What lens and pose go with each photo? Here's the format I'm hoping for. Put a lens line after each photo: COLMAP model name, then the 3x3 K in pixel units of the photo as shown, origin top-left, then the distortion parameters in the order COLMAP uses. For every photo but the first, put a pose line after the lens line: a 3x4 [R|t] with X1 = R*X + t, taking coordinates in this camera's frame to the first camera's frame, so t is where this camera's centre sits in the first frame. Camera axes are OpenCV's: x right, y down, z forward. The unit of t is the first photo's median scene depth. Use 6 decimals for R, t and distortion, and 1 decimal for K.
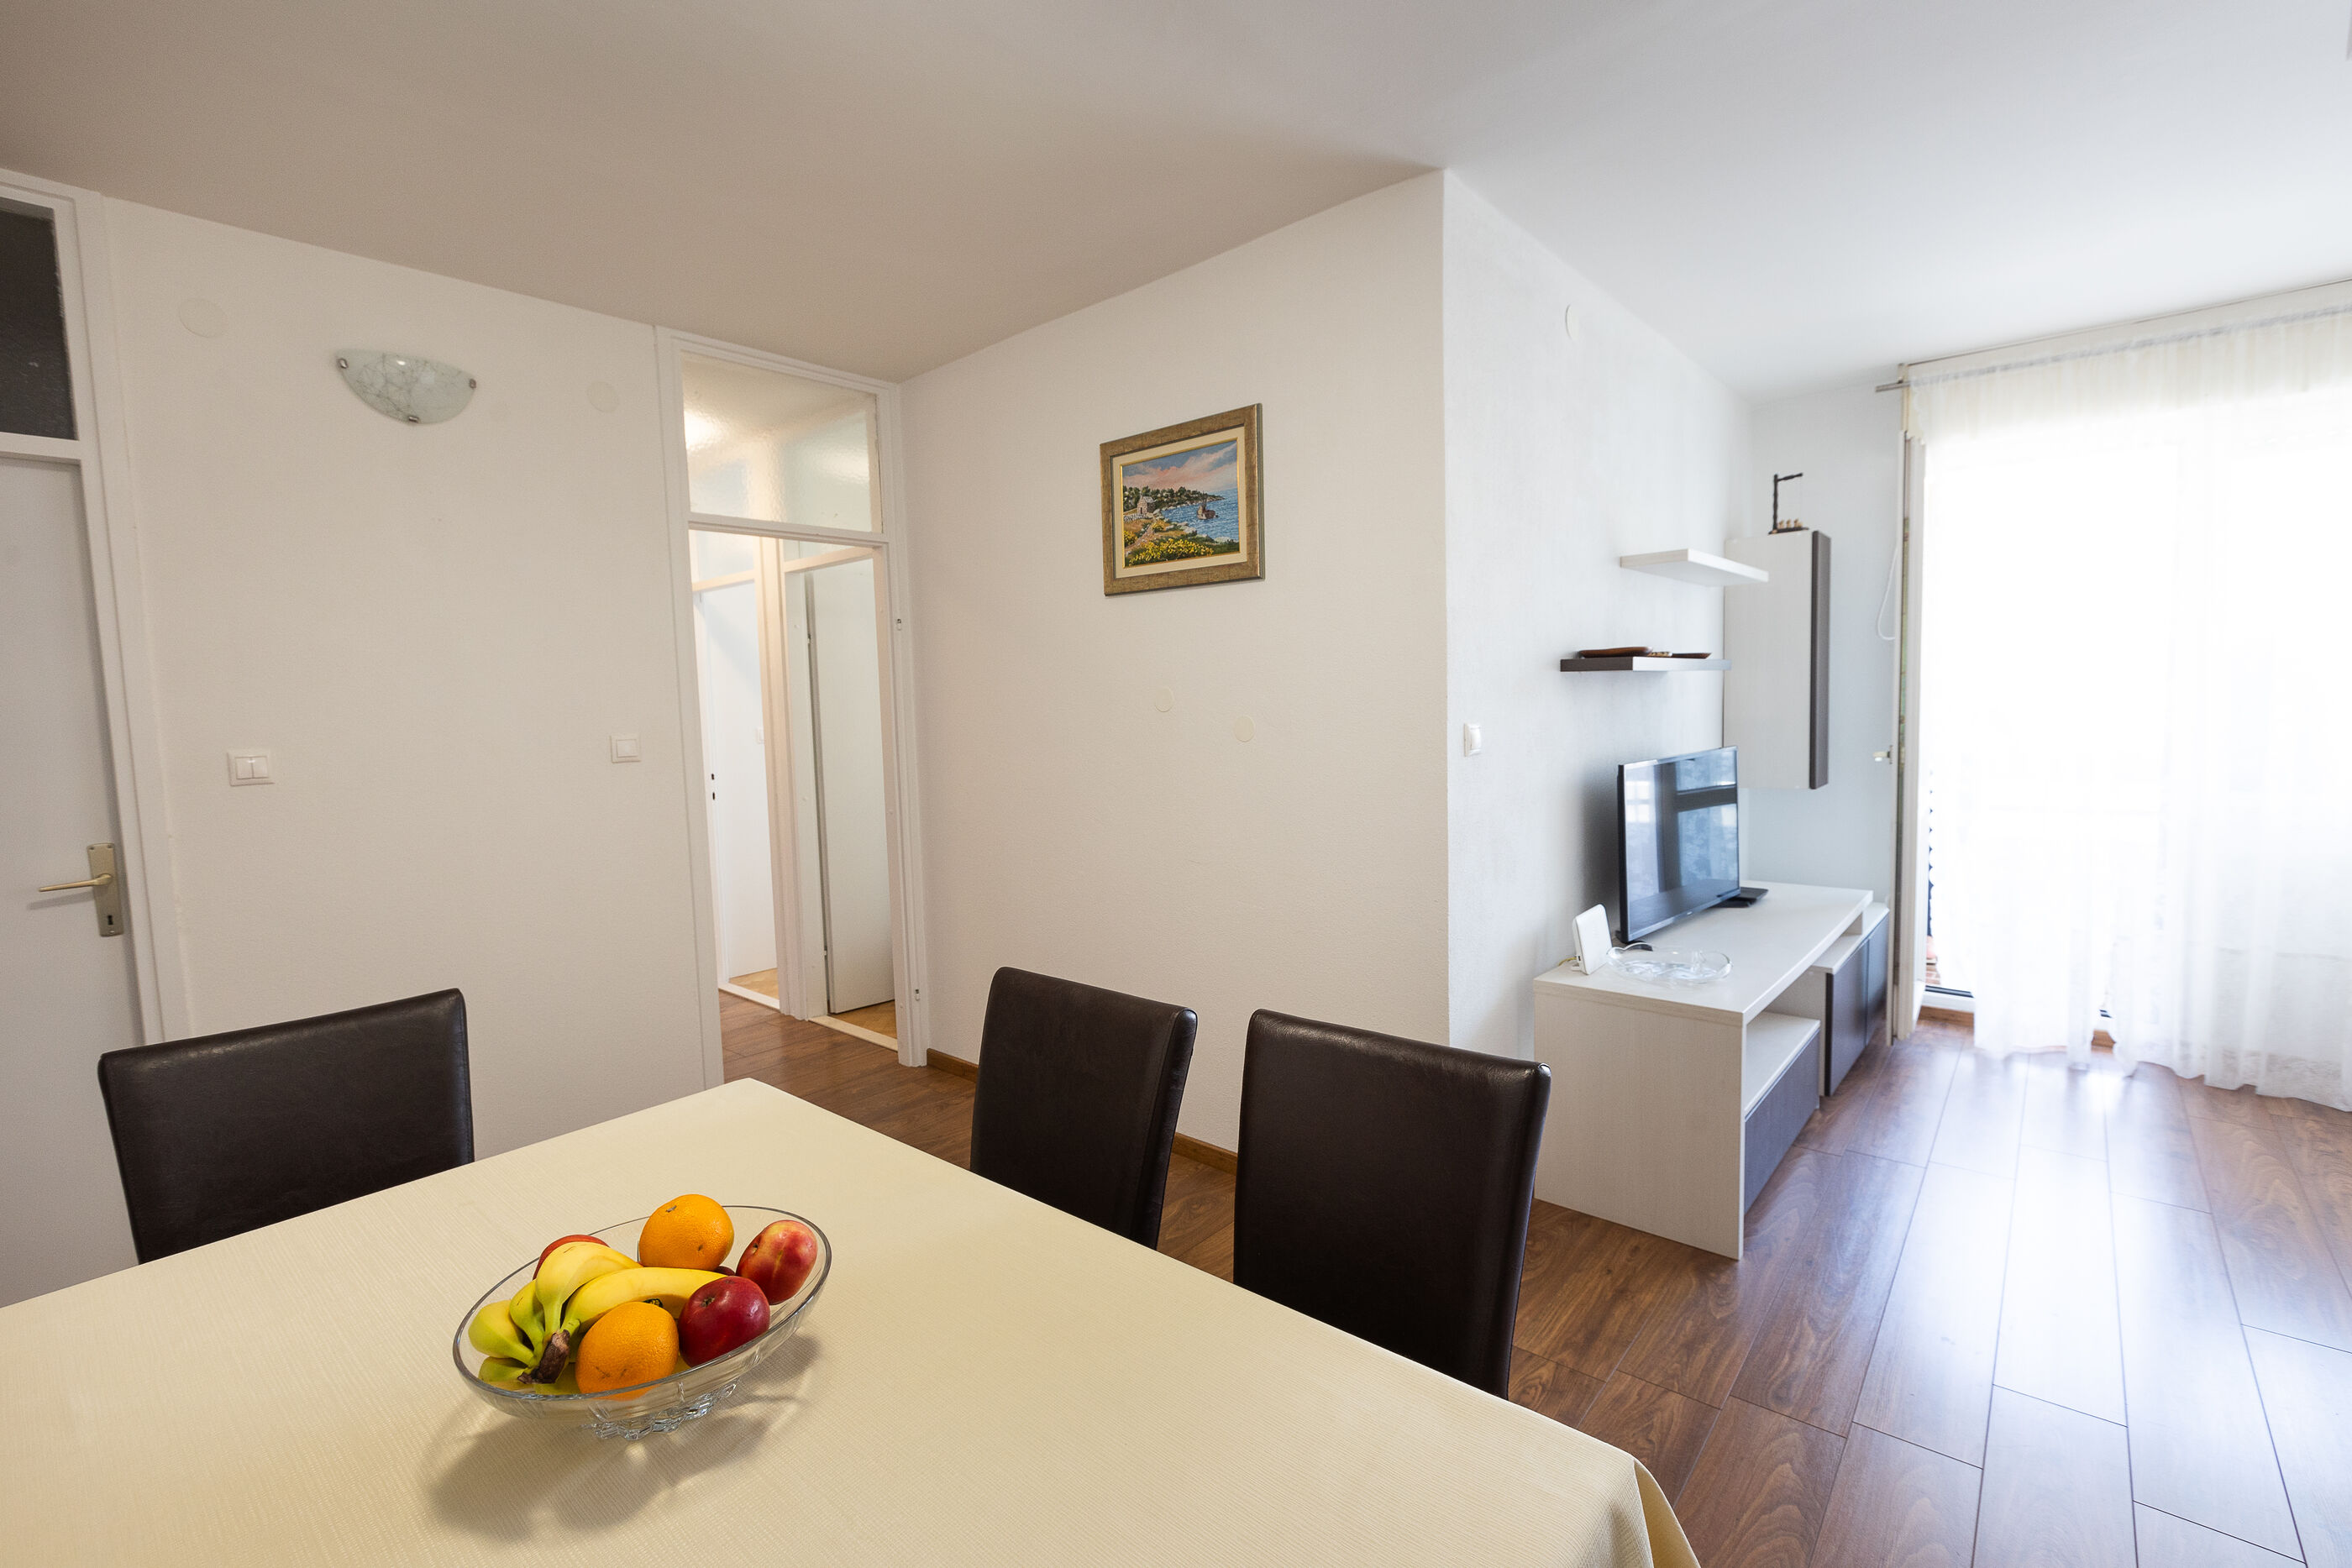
lens RADIAL K [[1044.3, 0, 1165.6], [0, 1044.3, 779.1], [0, 0, 1]] dist [-0.001151, 0.000338]
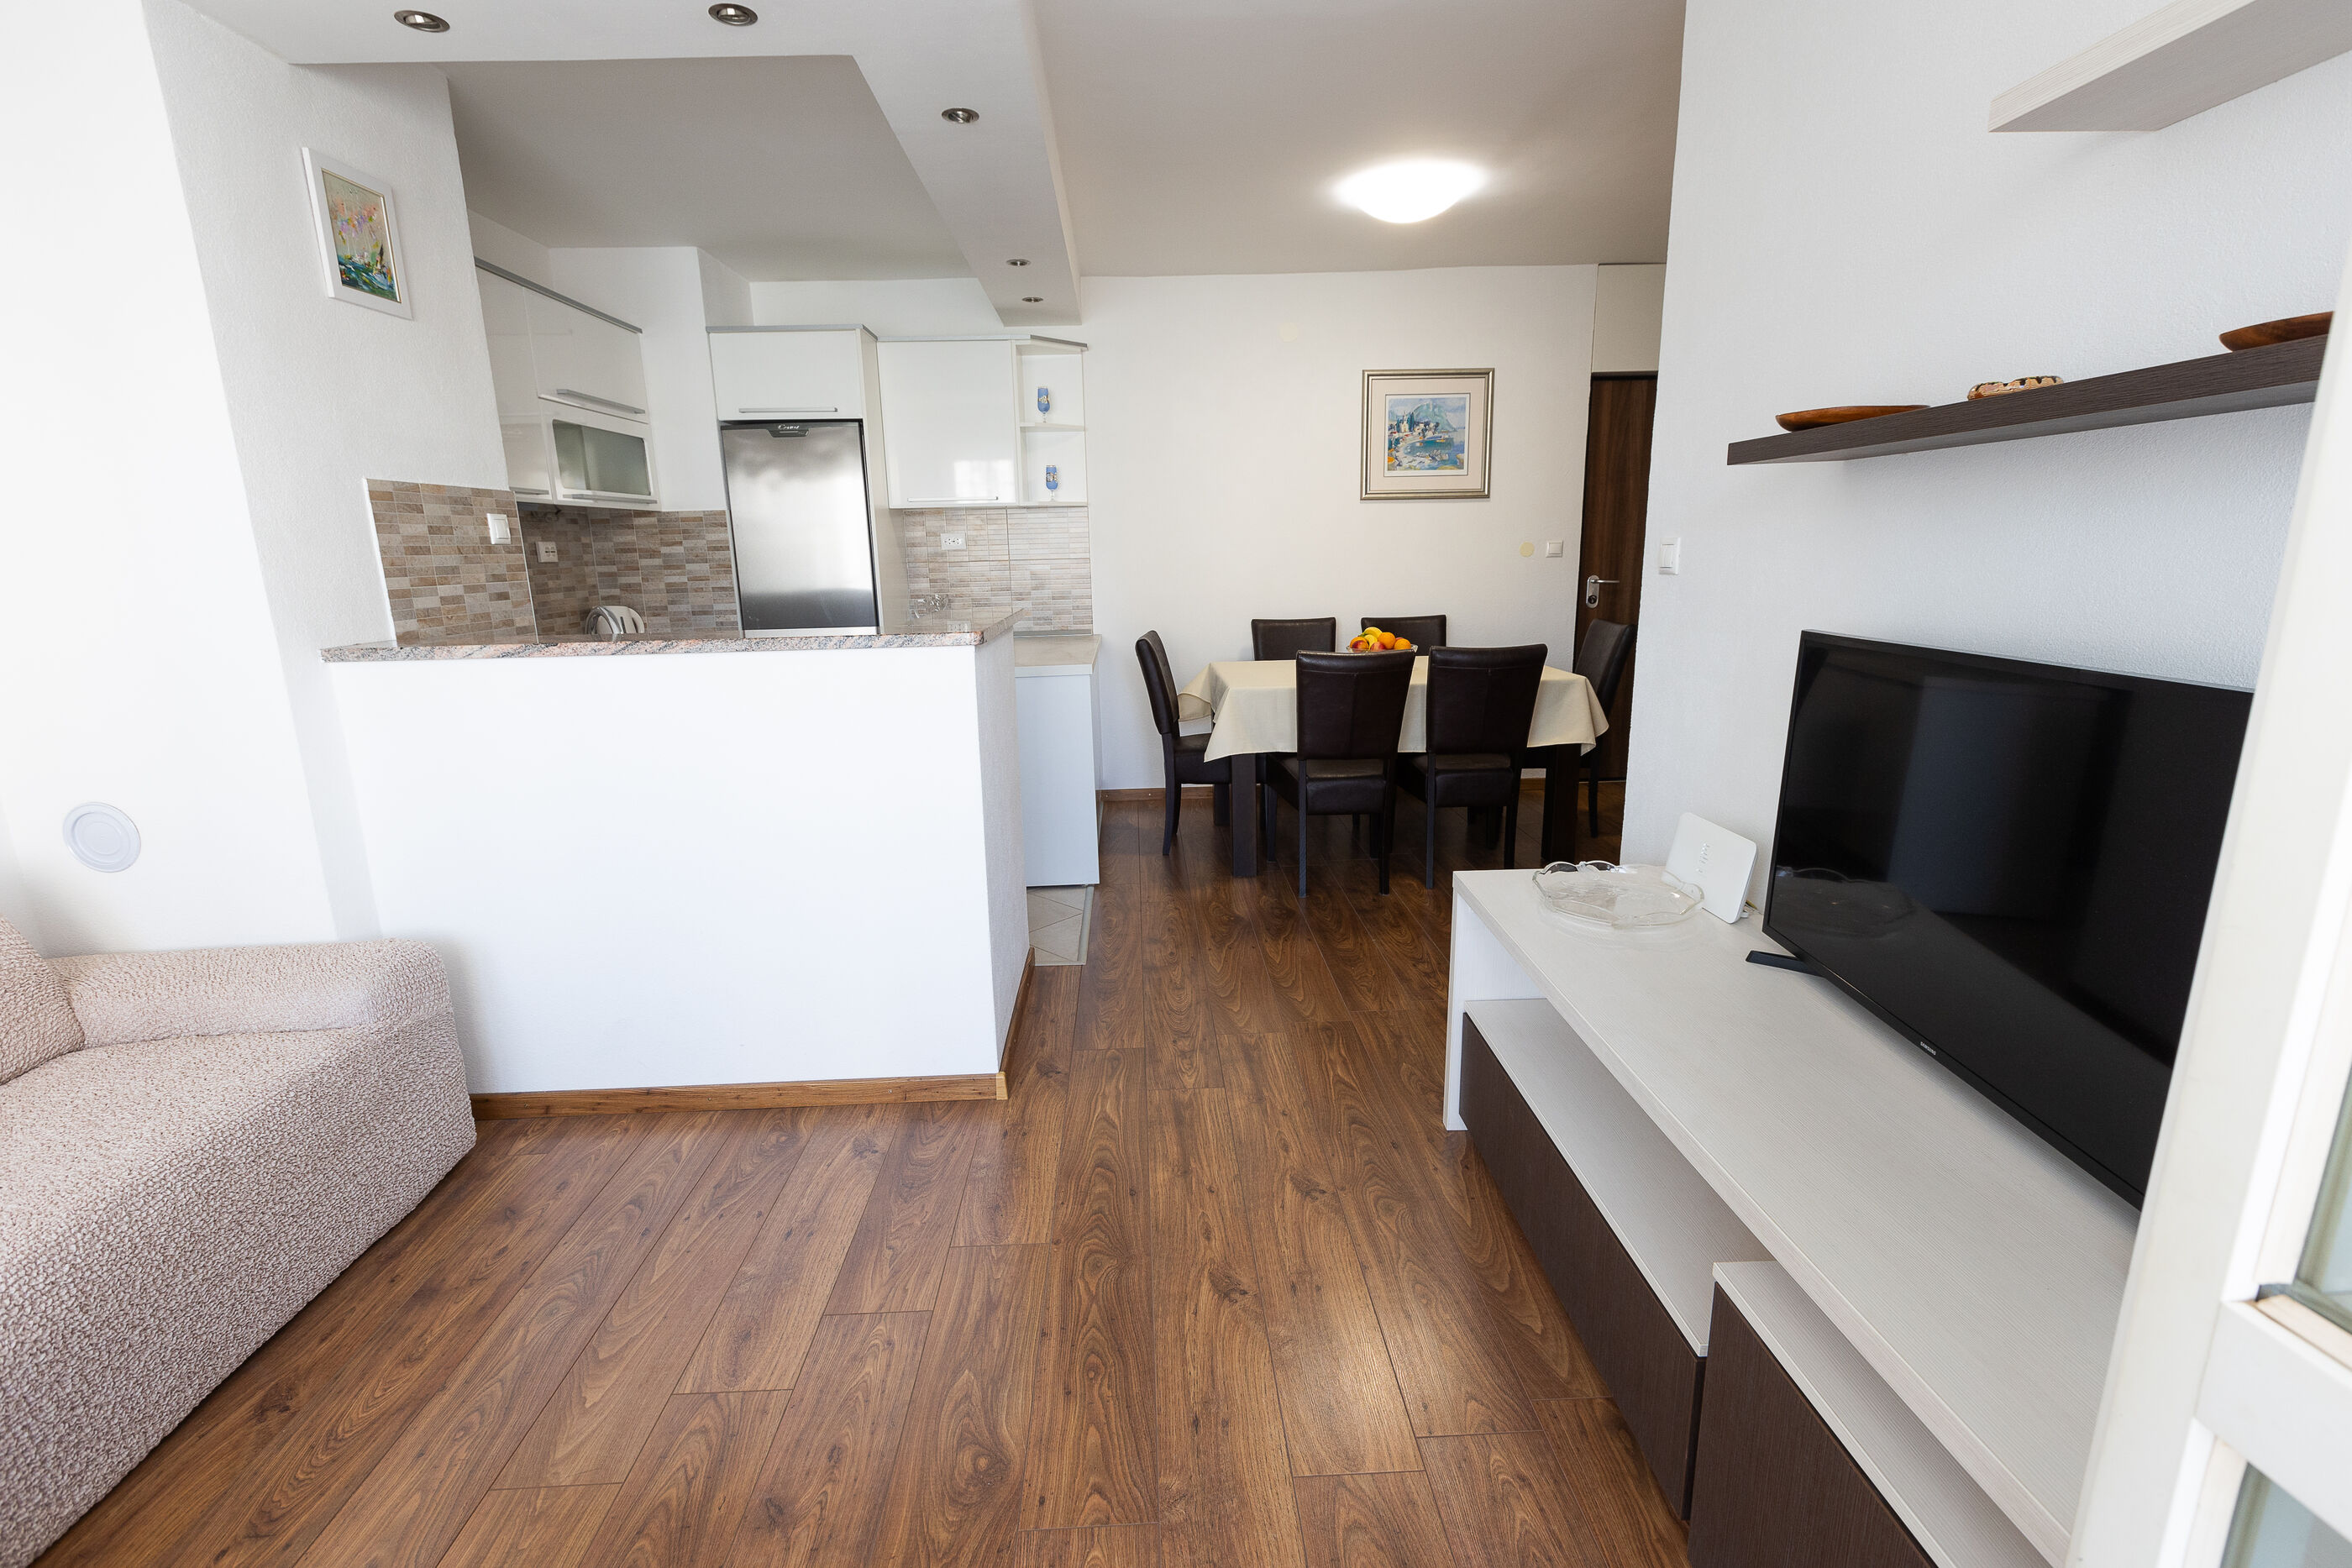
lens RADIAL K [[1044.3, 0, 1169.7], [0, 1044.3, 776.0], [0, 0, 1]] dist [-0.001151, 0.000338]
pose [[-0.731443, 0.191239, -0.654537, 1.067829], [-0.008286, 0.957305, 0.288960, -0.098512], [0.681852, 0.216781, -0.698630, 1.174107]]
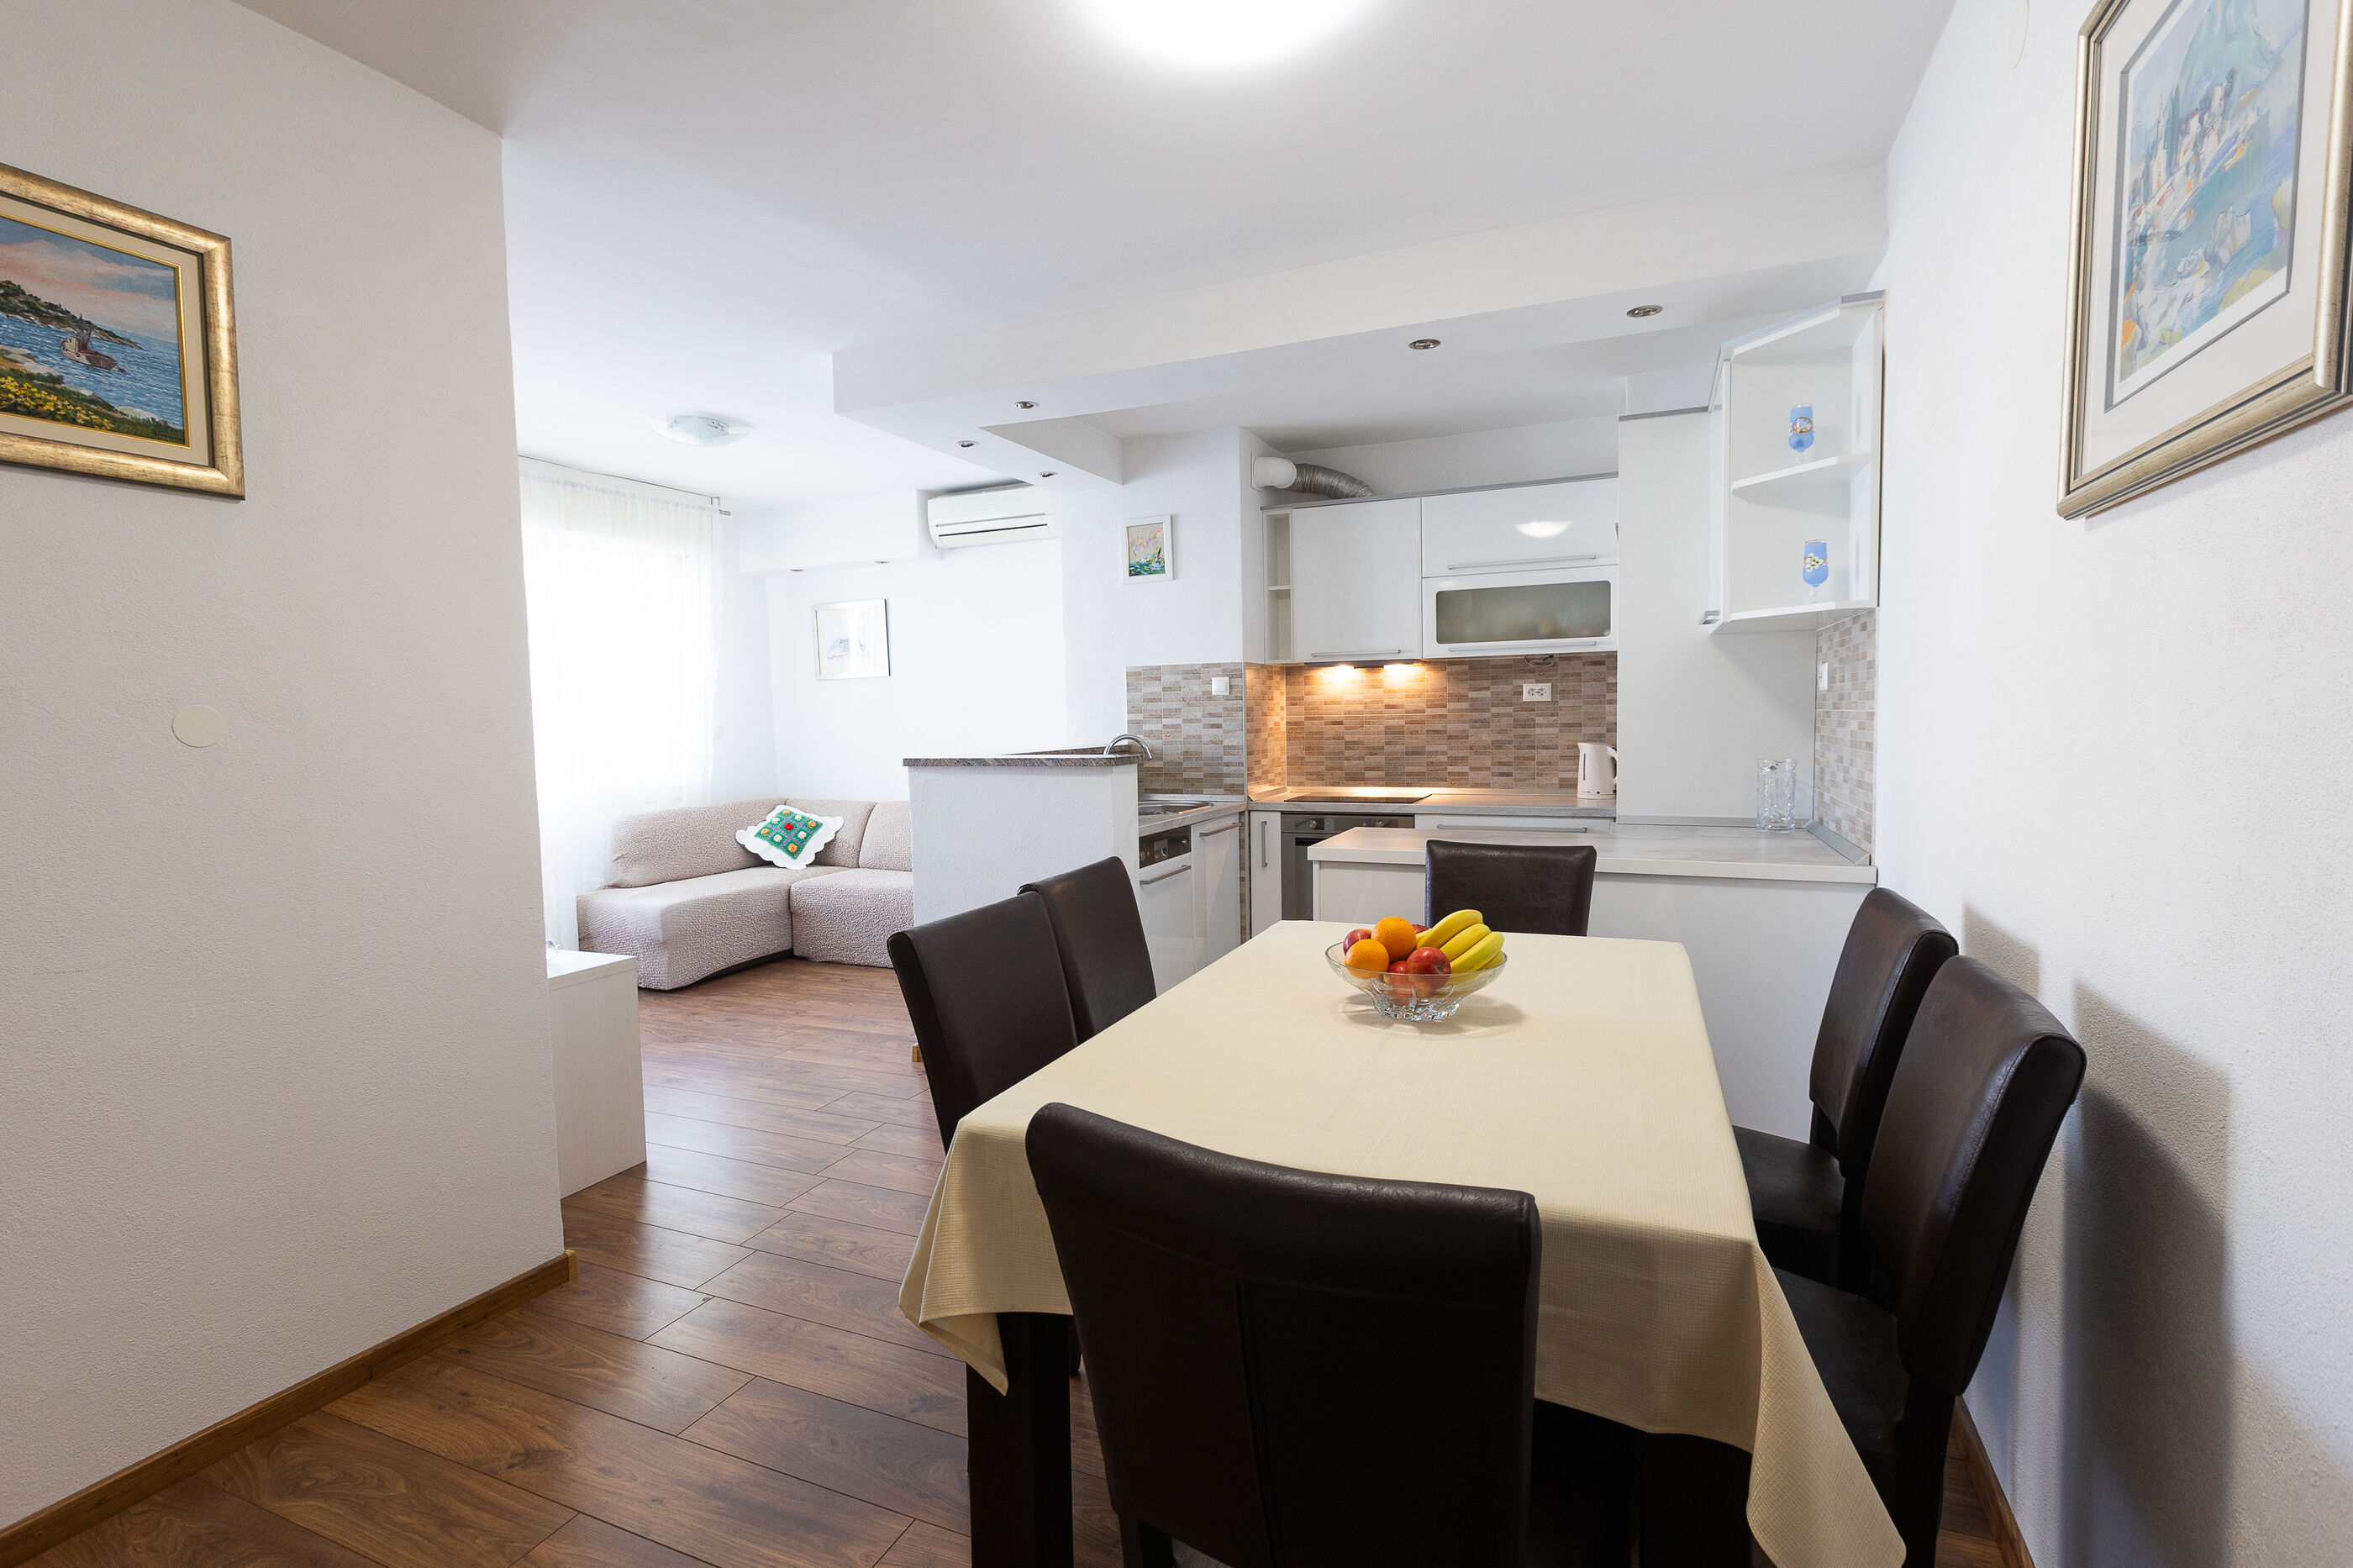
lens RADIAL K [[1044.8, 0, 1162.9], [0, 1044.8, 770.4], [0, 0, 1]] dist [-0.001151, 0.000338]
pose [[-0.300917, -0.021750, 0.953402, -0.633938], [0.101333, 0.993351, 0.054644, -0.002840], [-0.948251, 0.113054, -0.296712, 0.605429]]
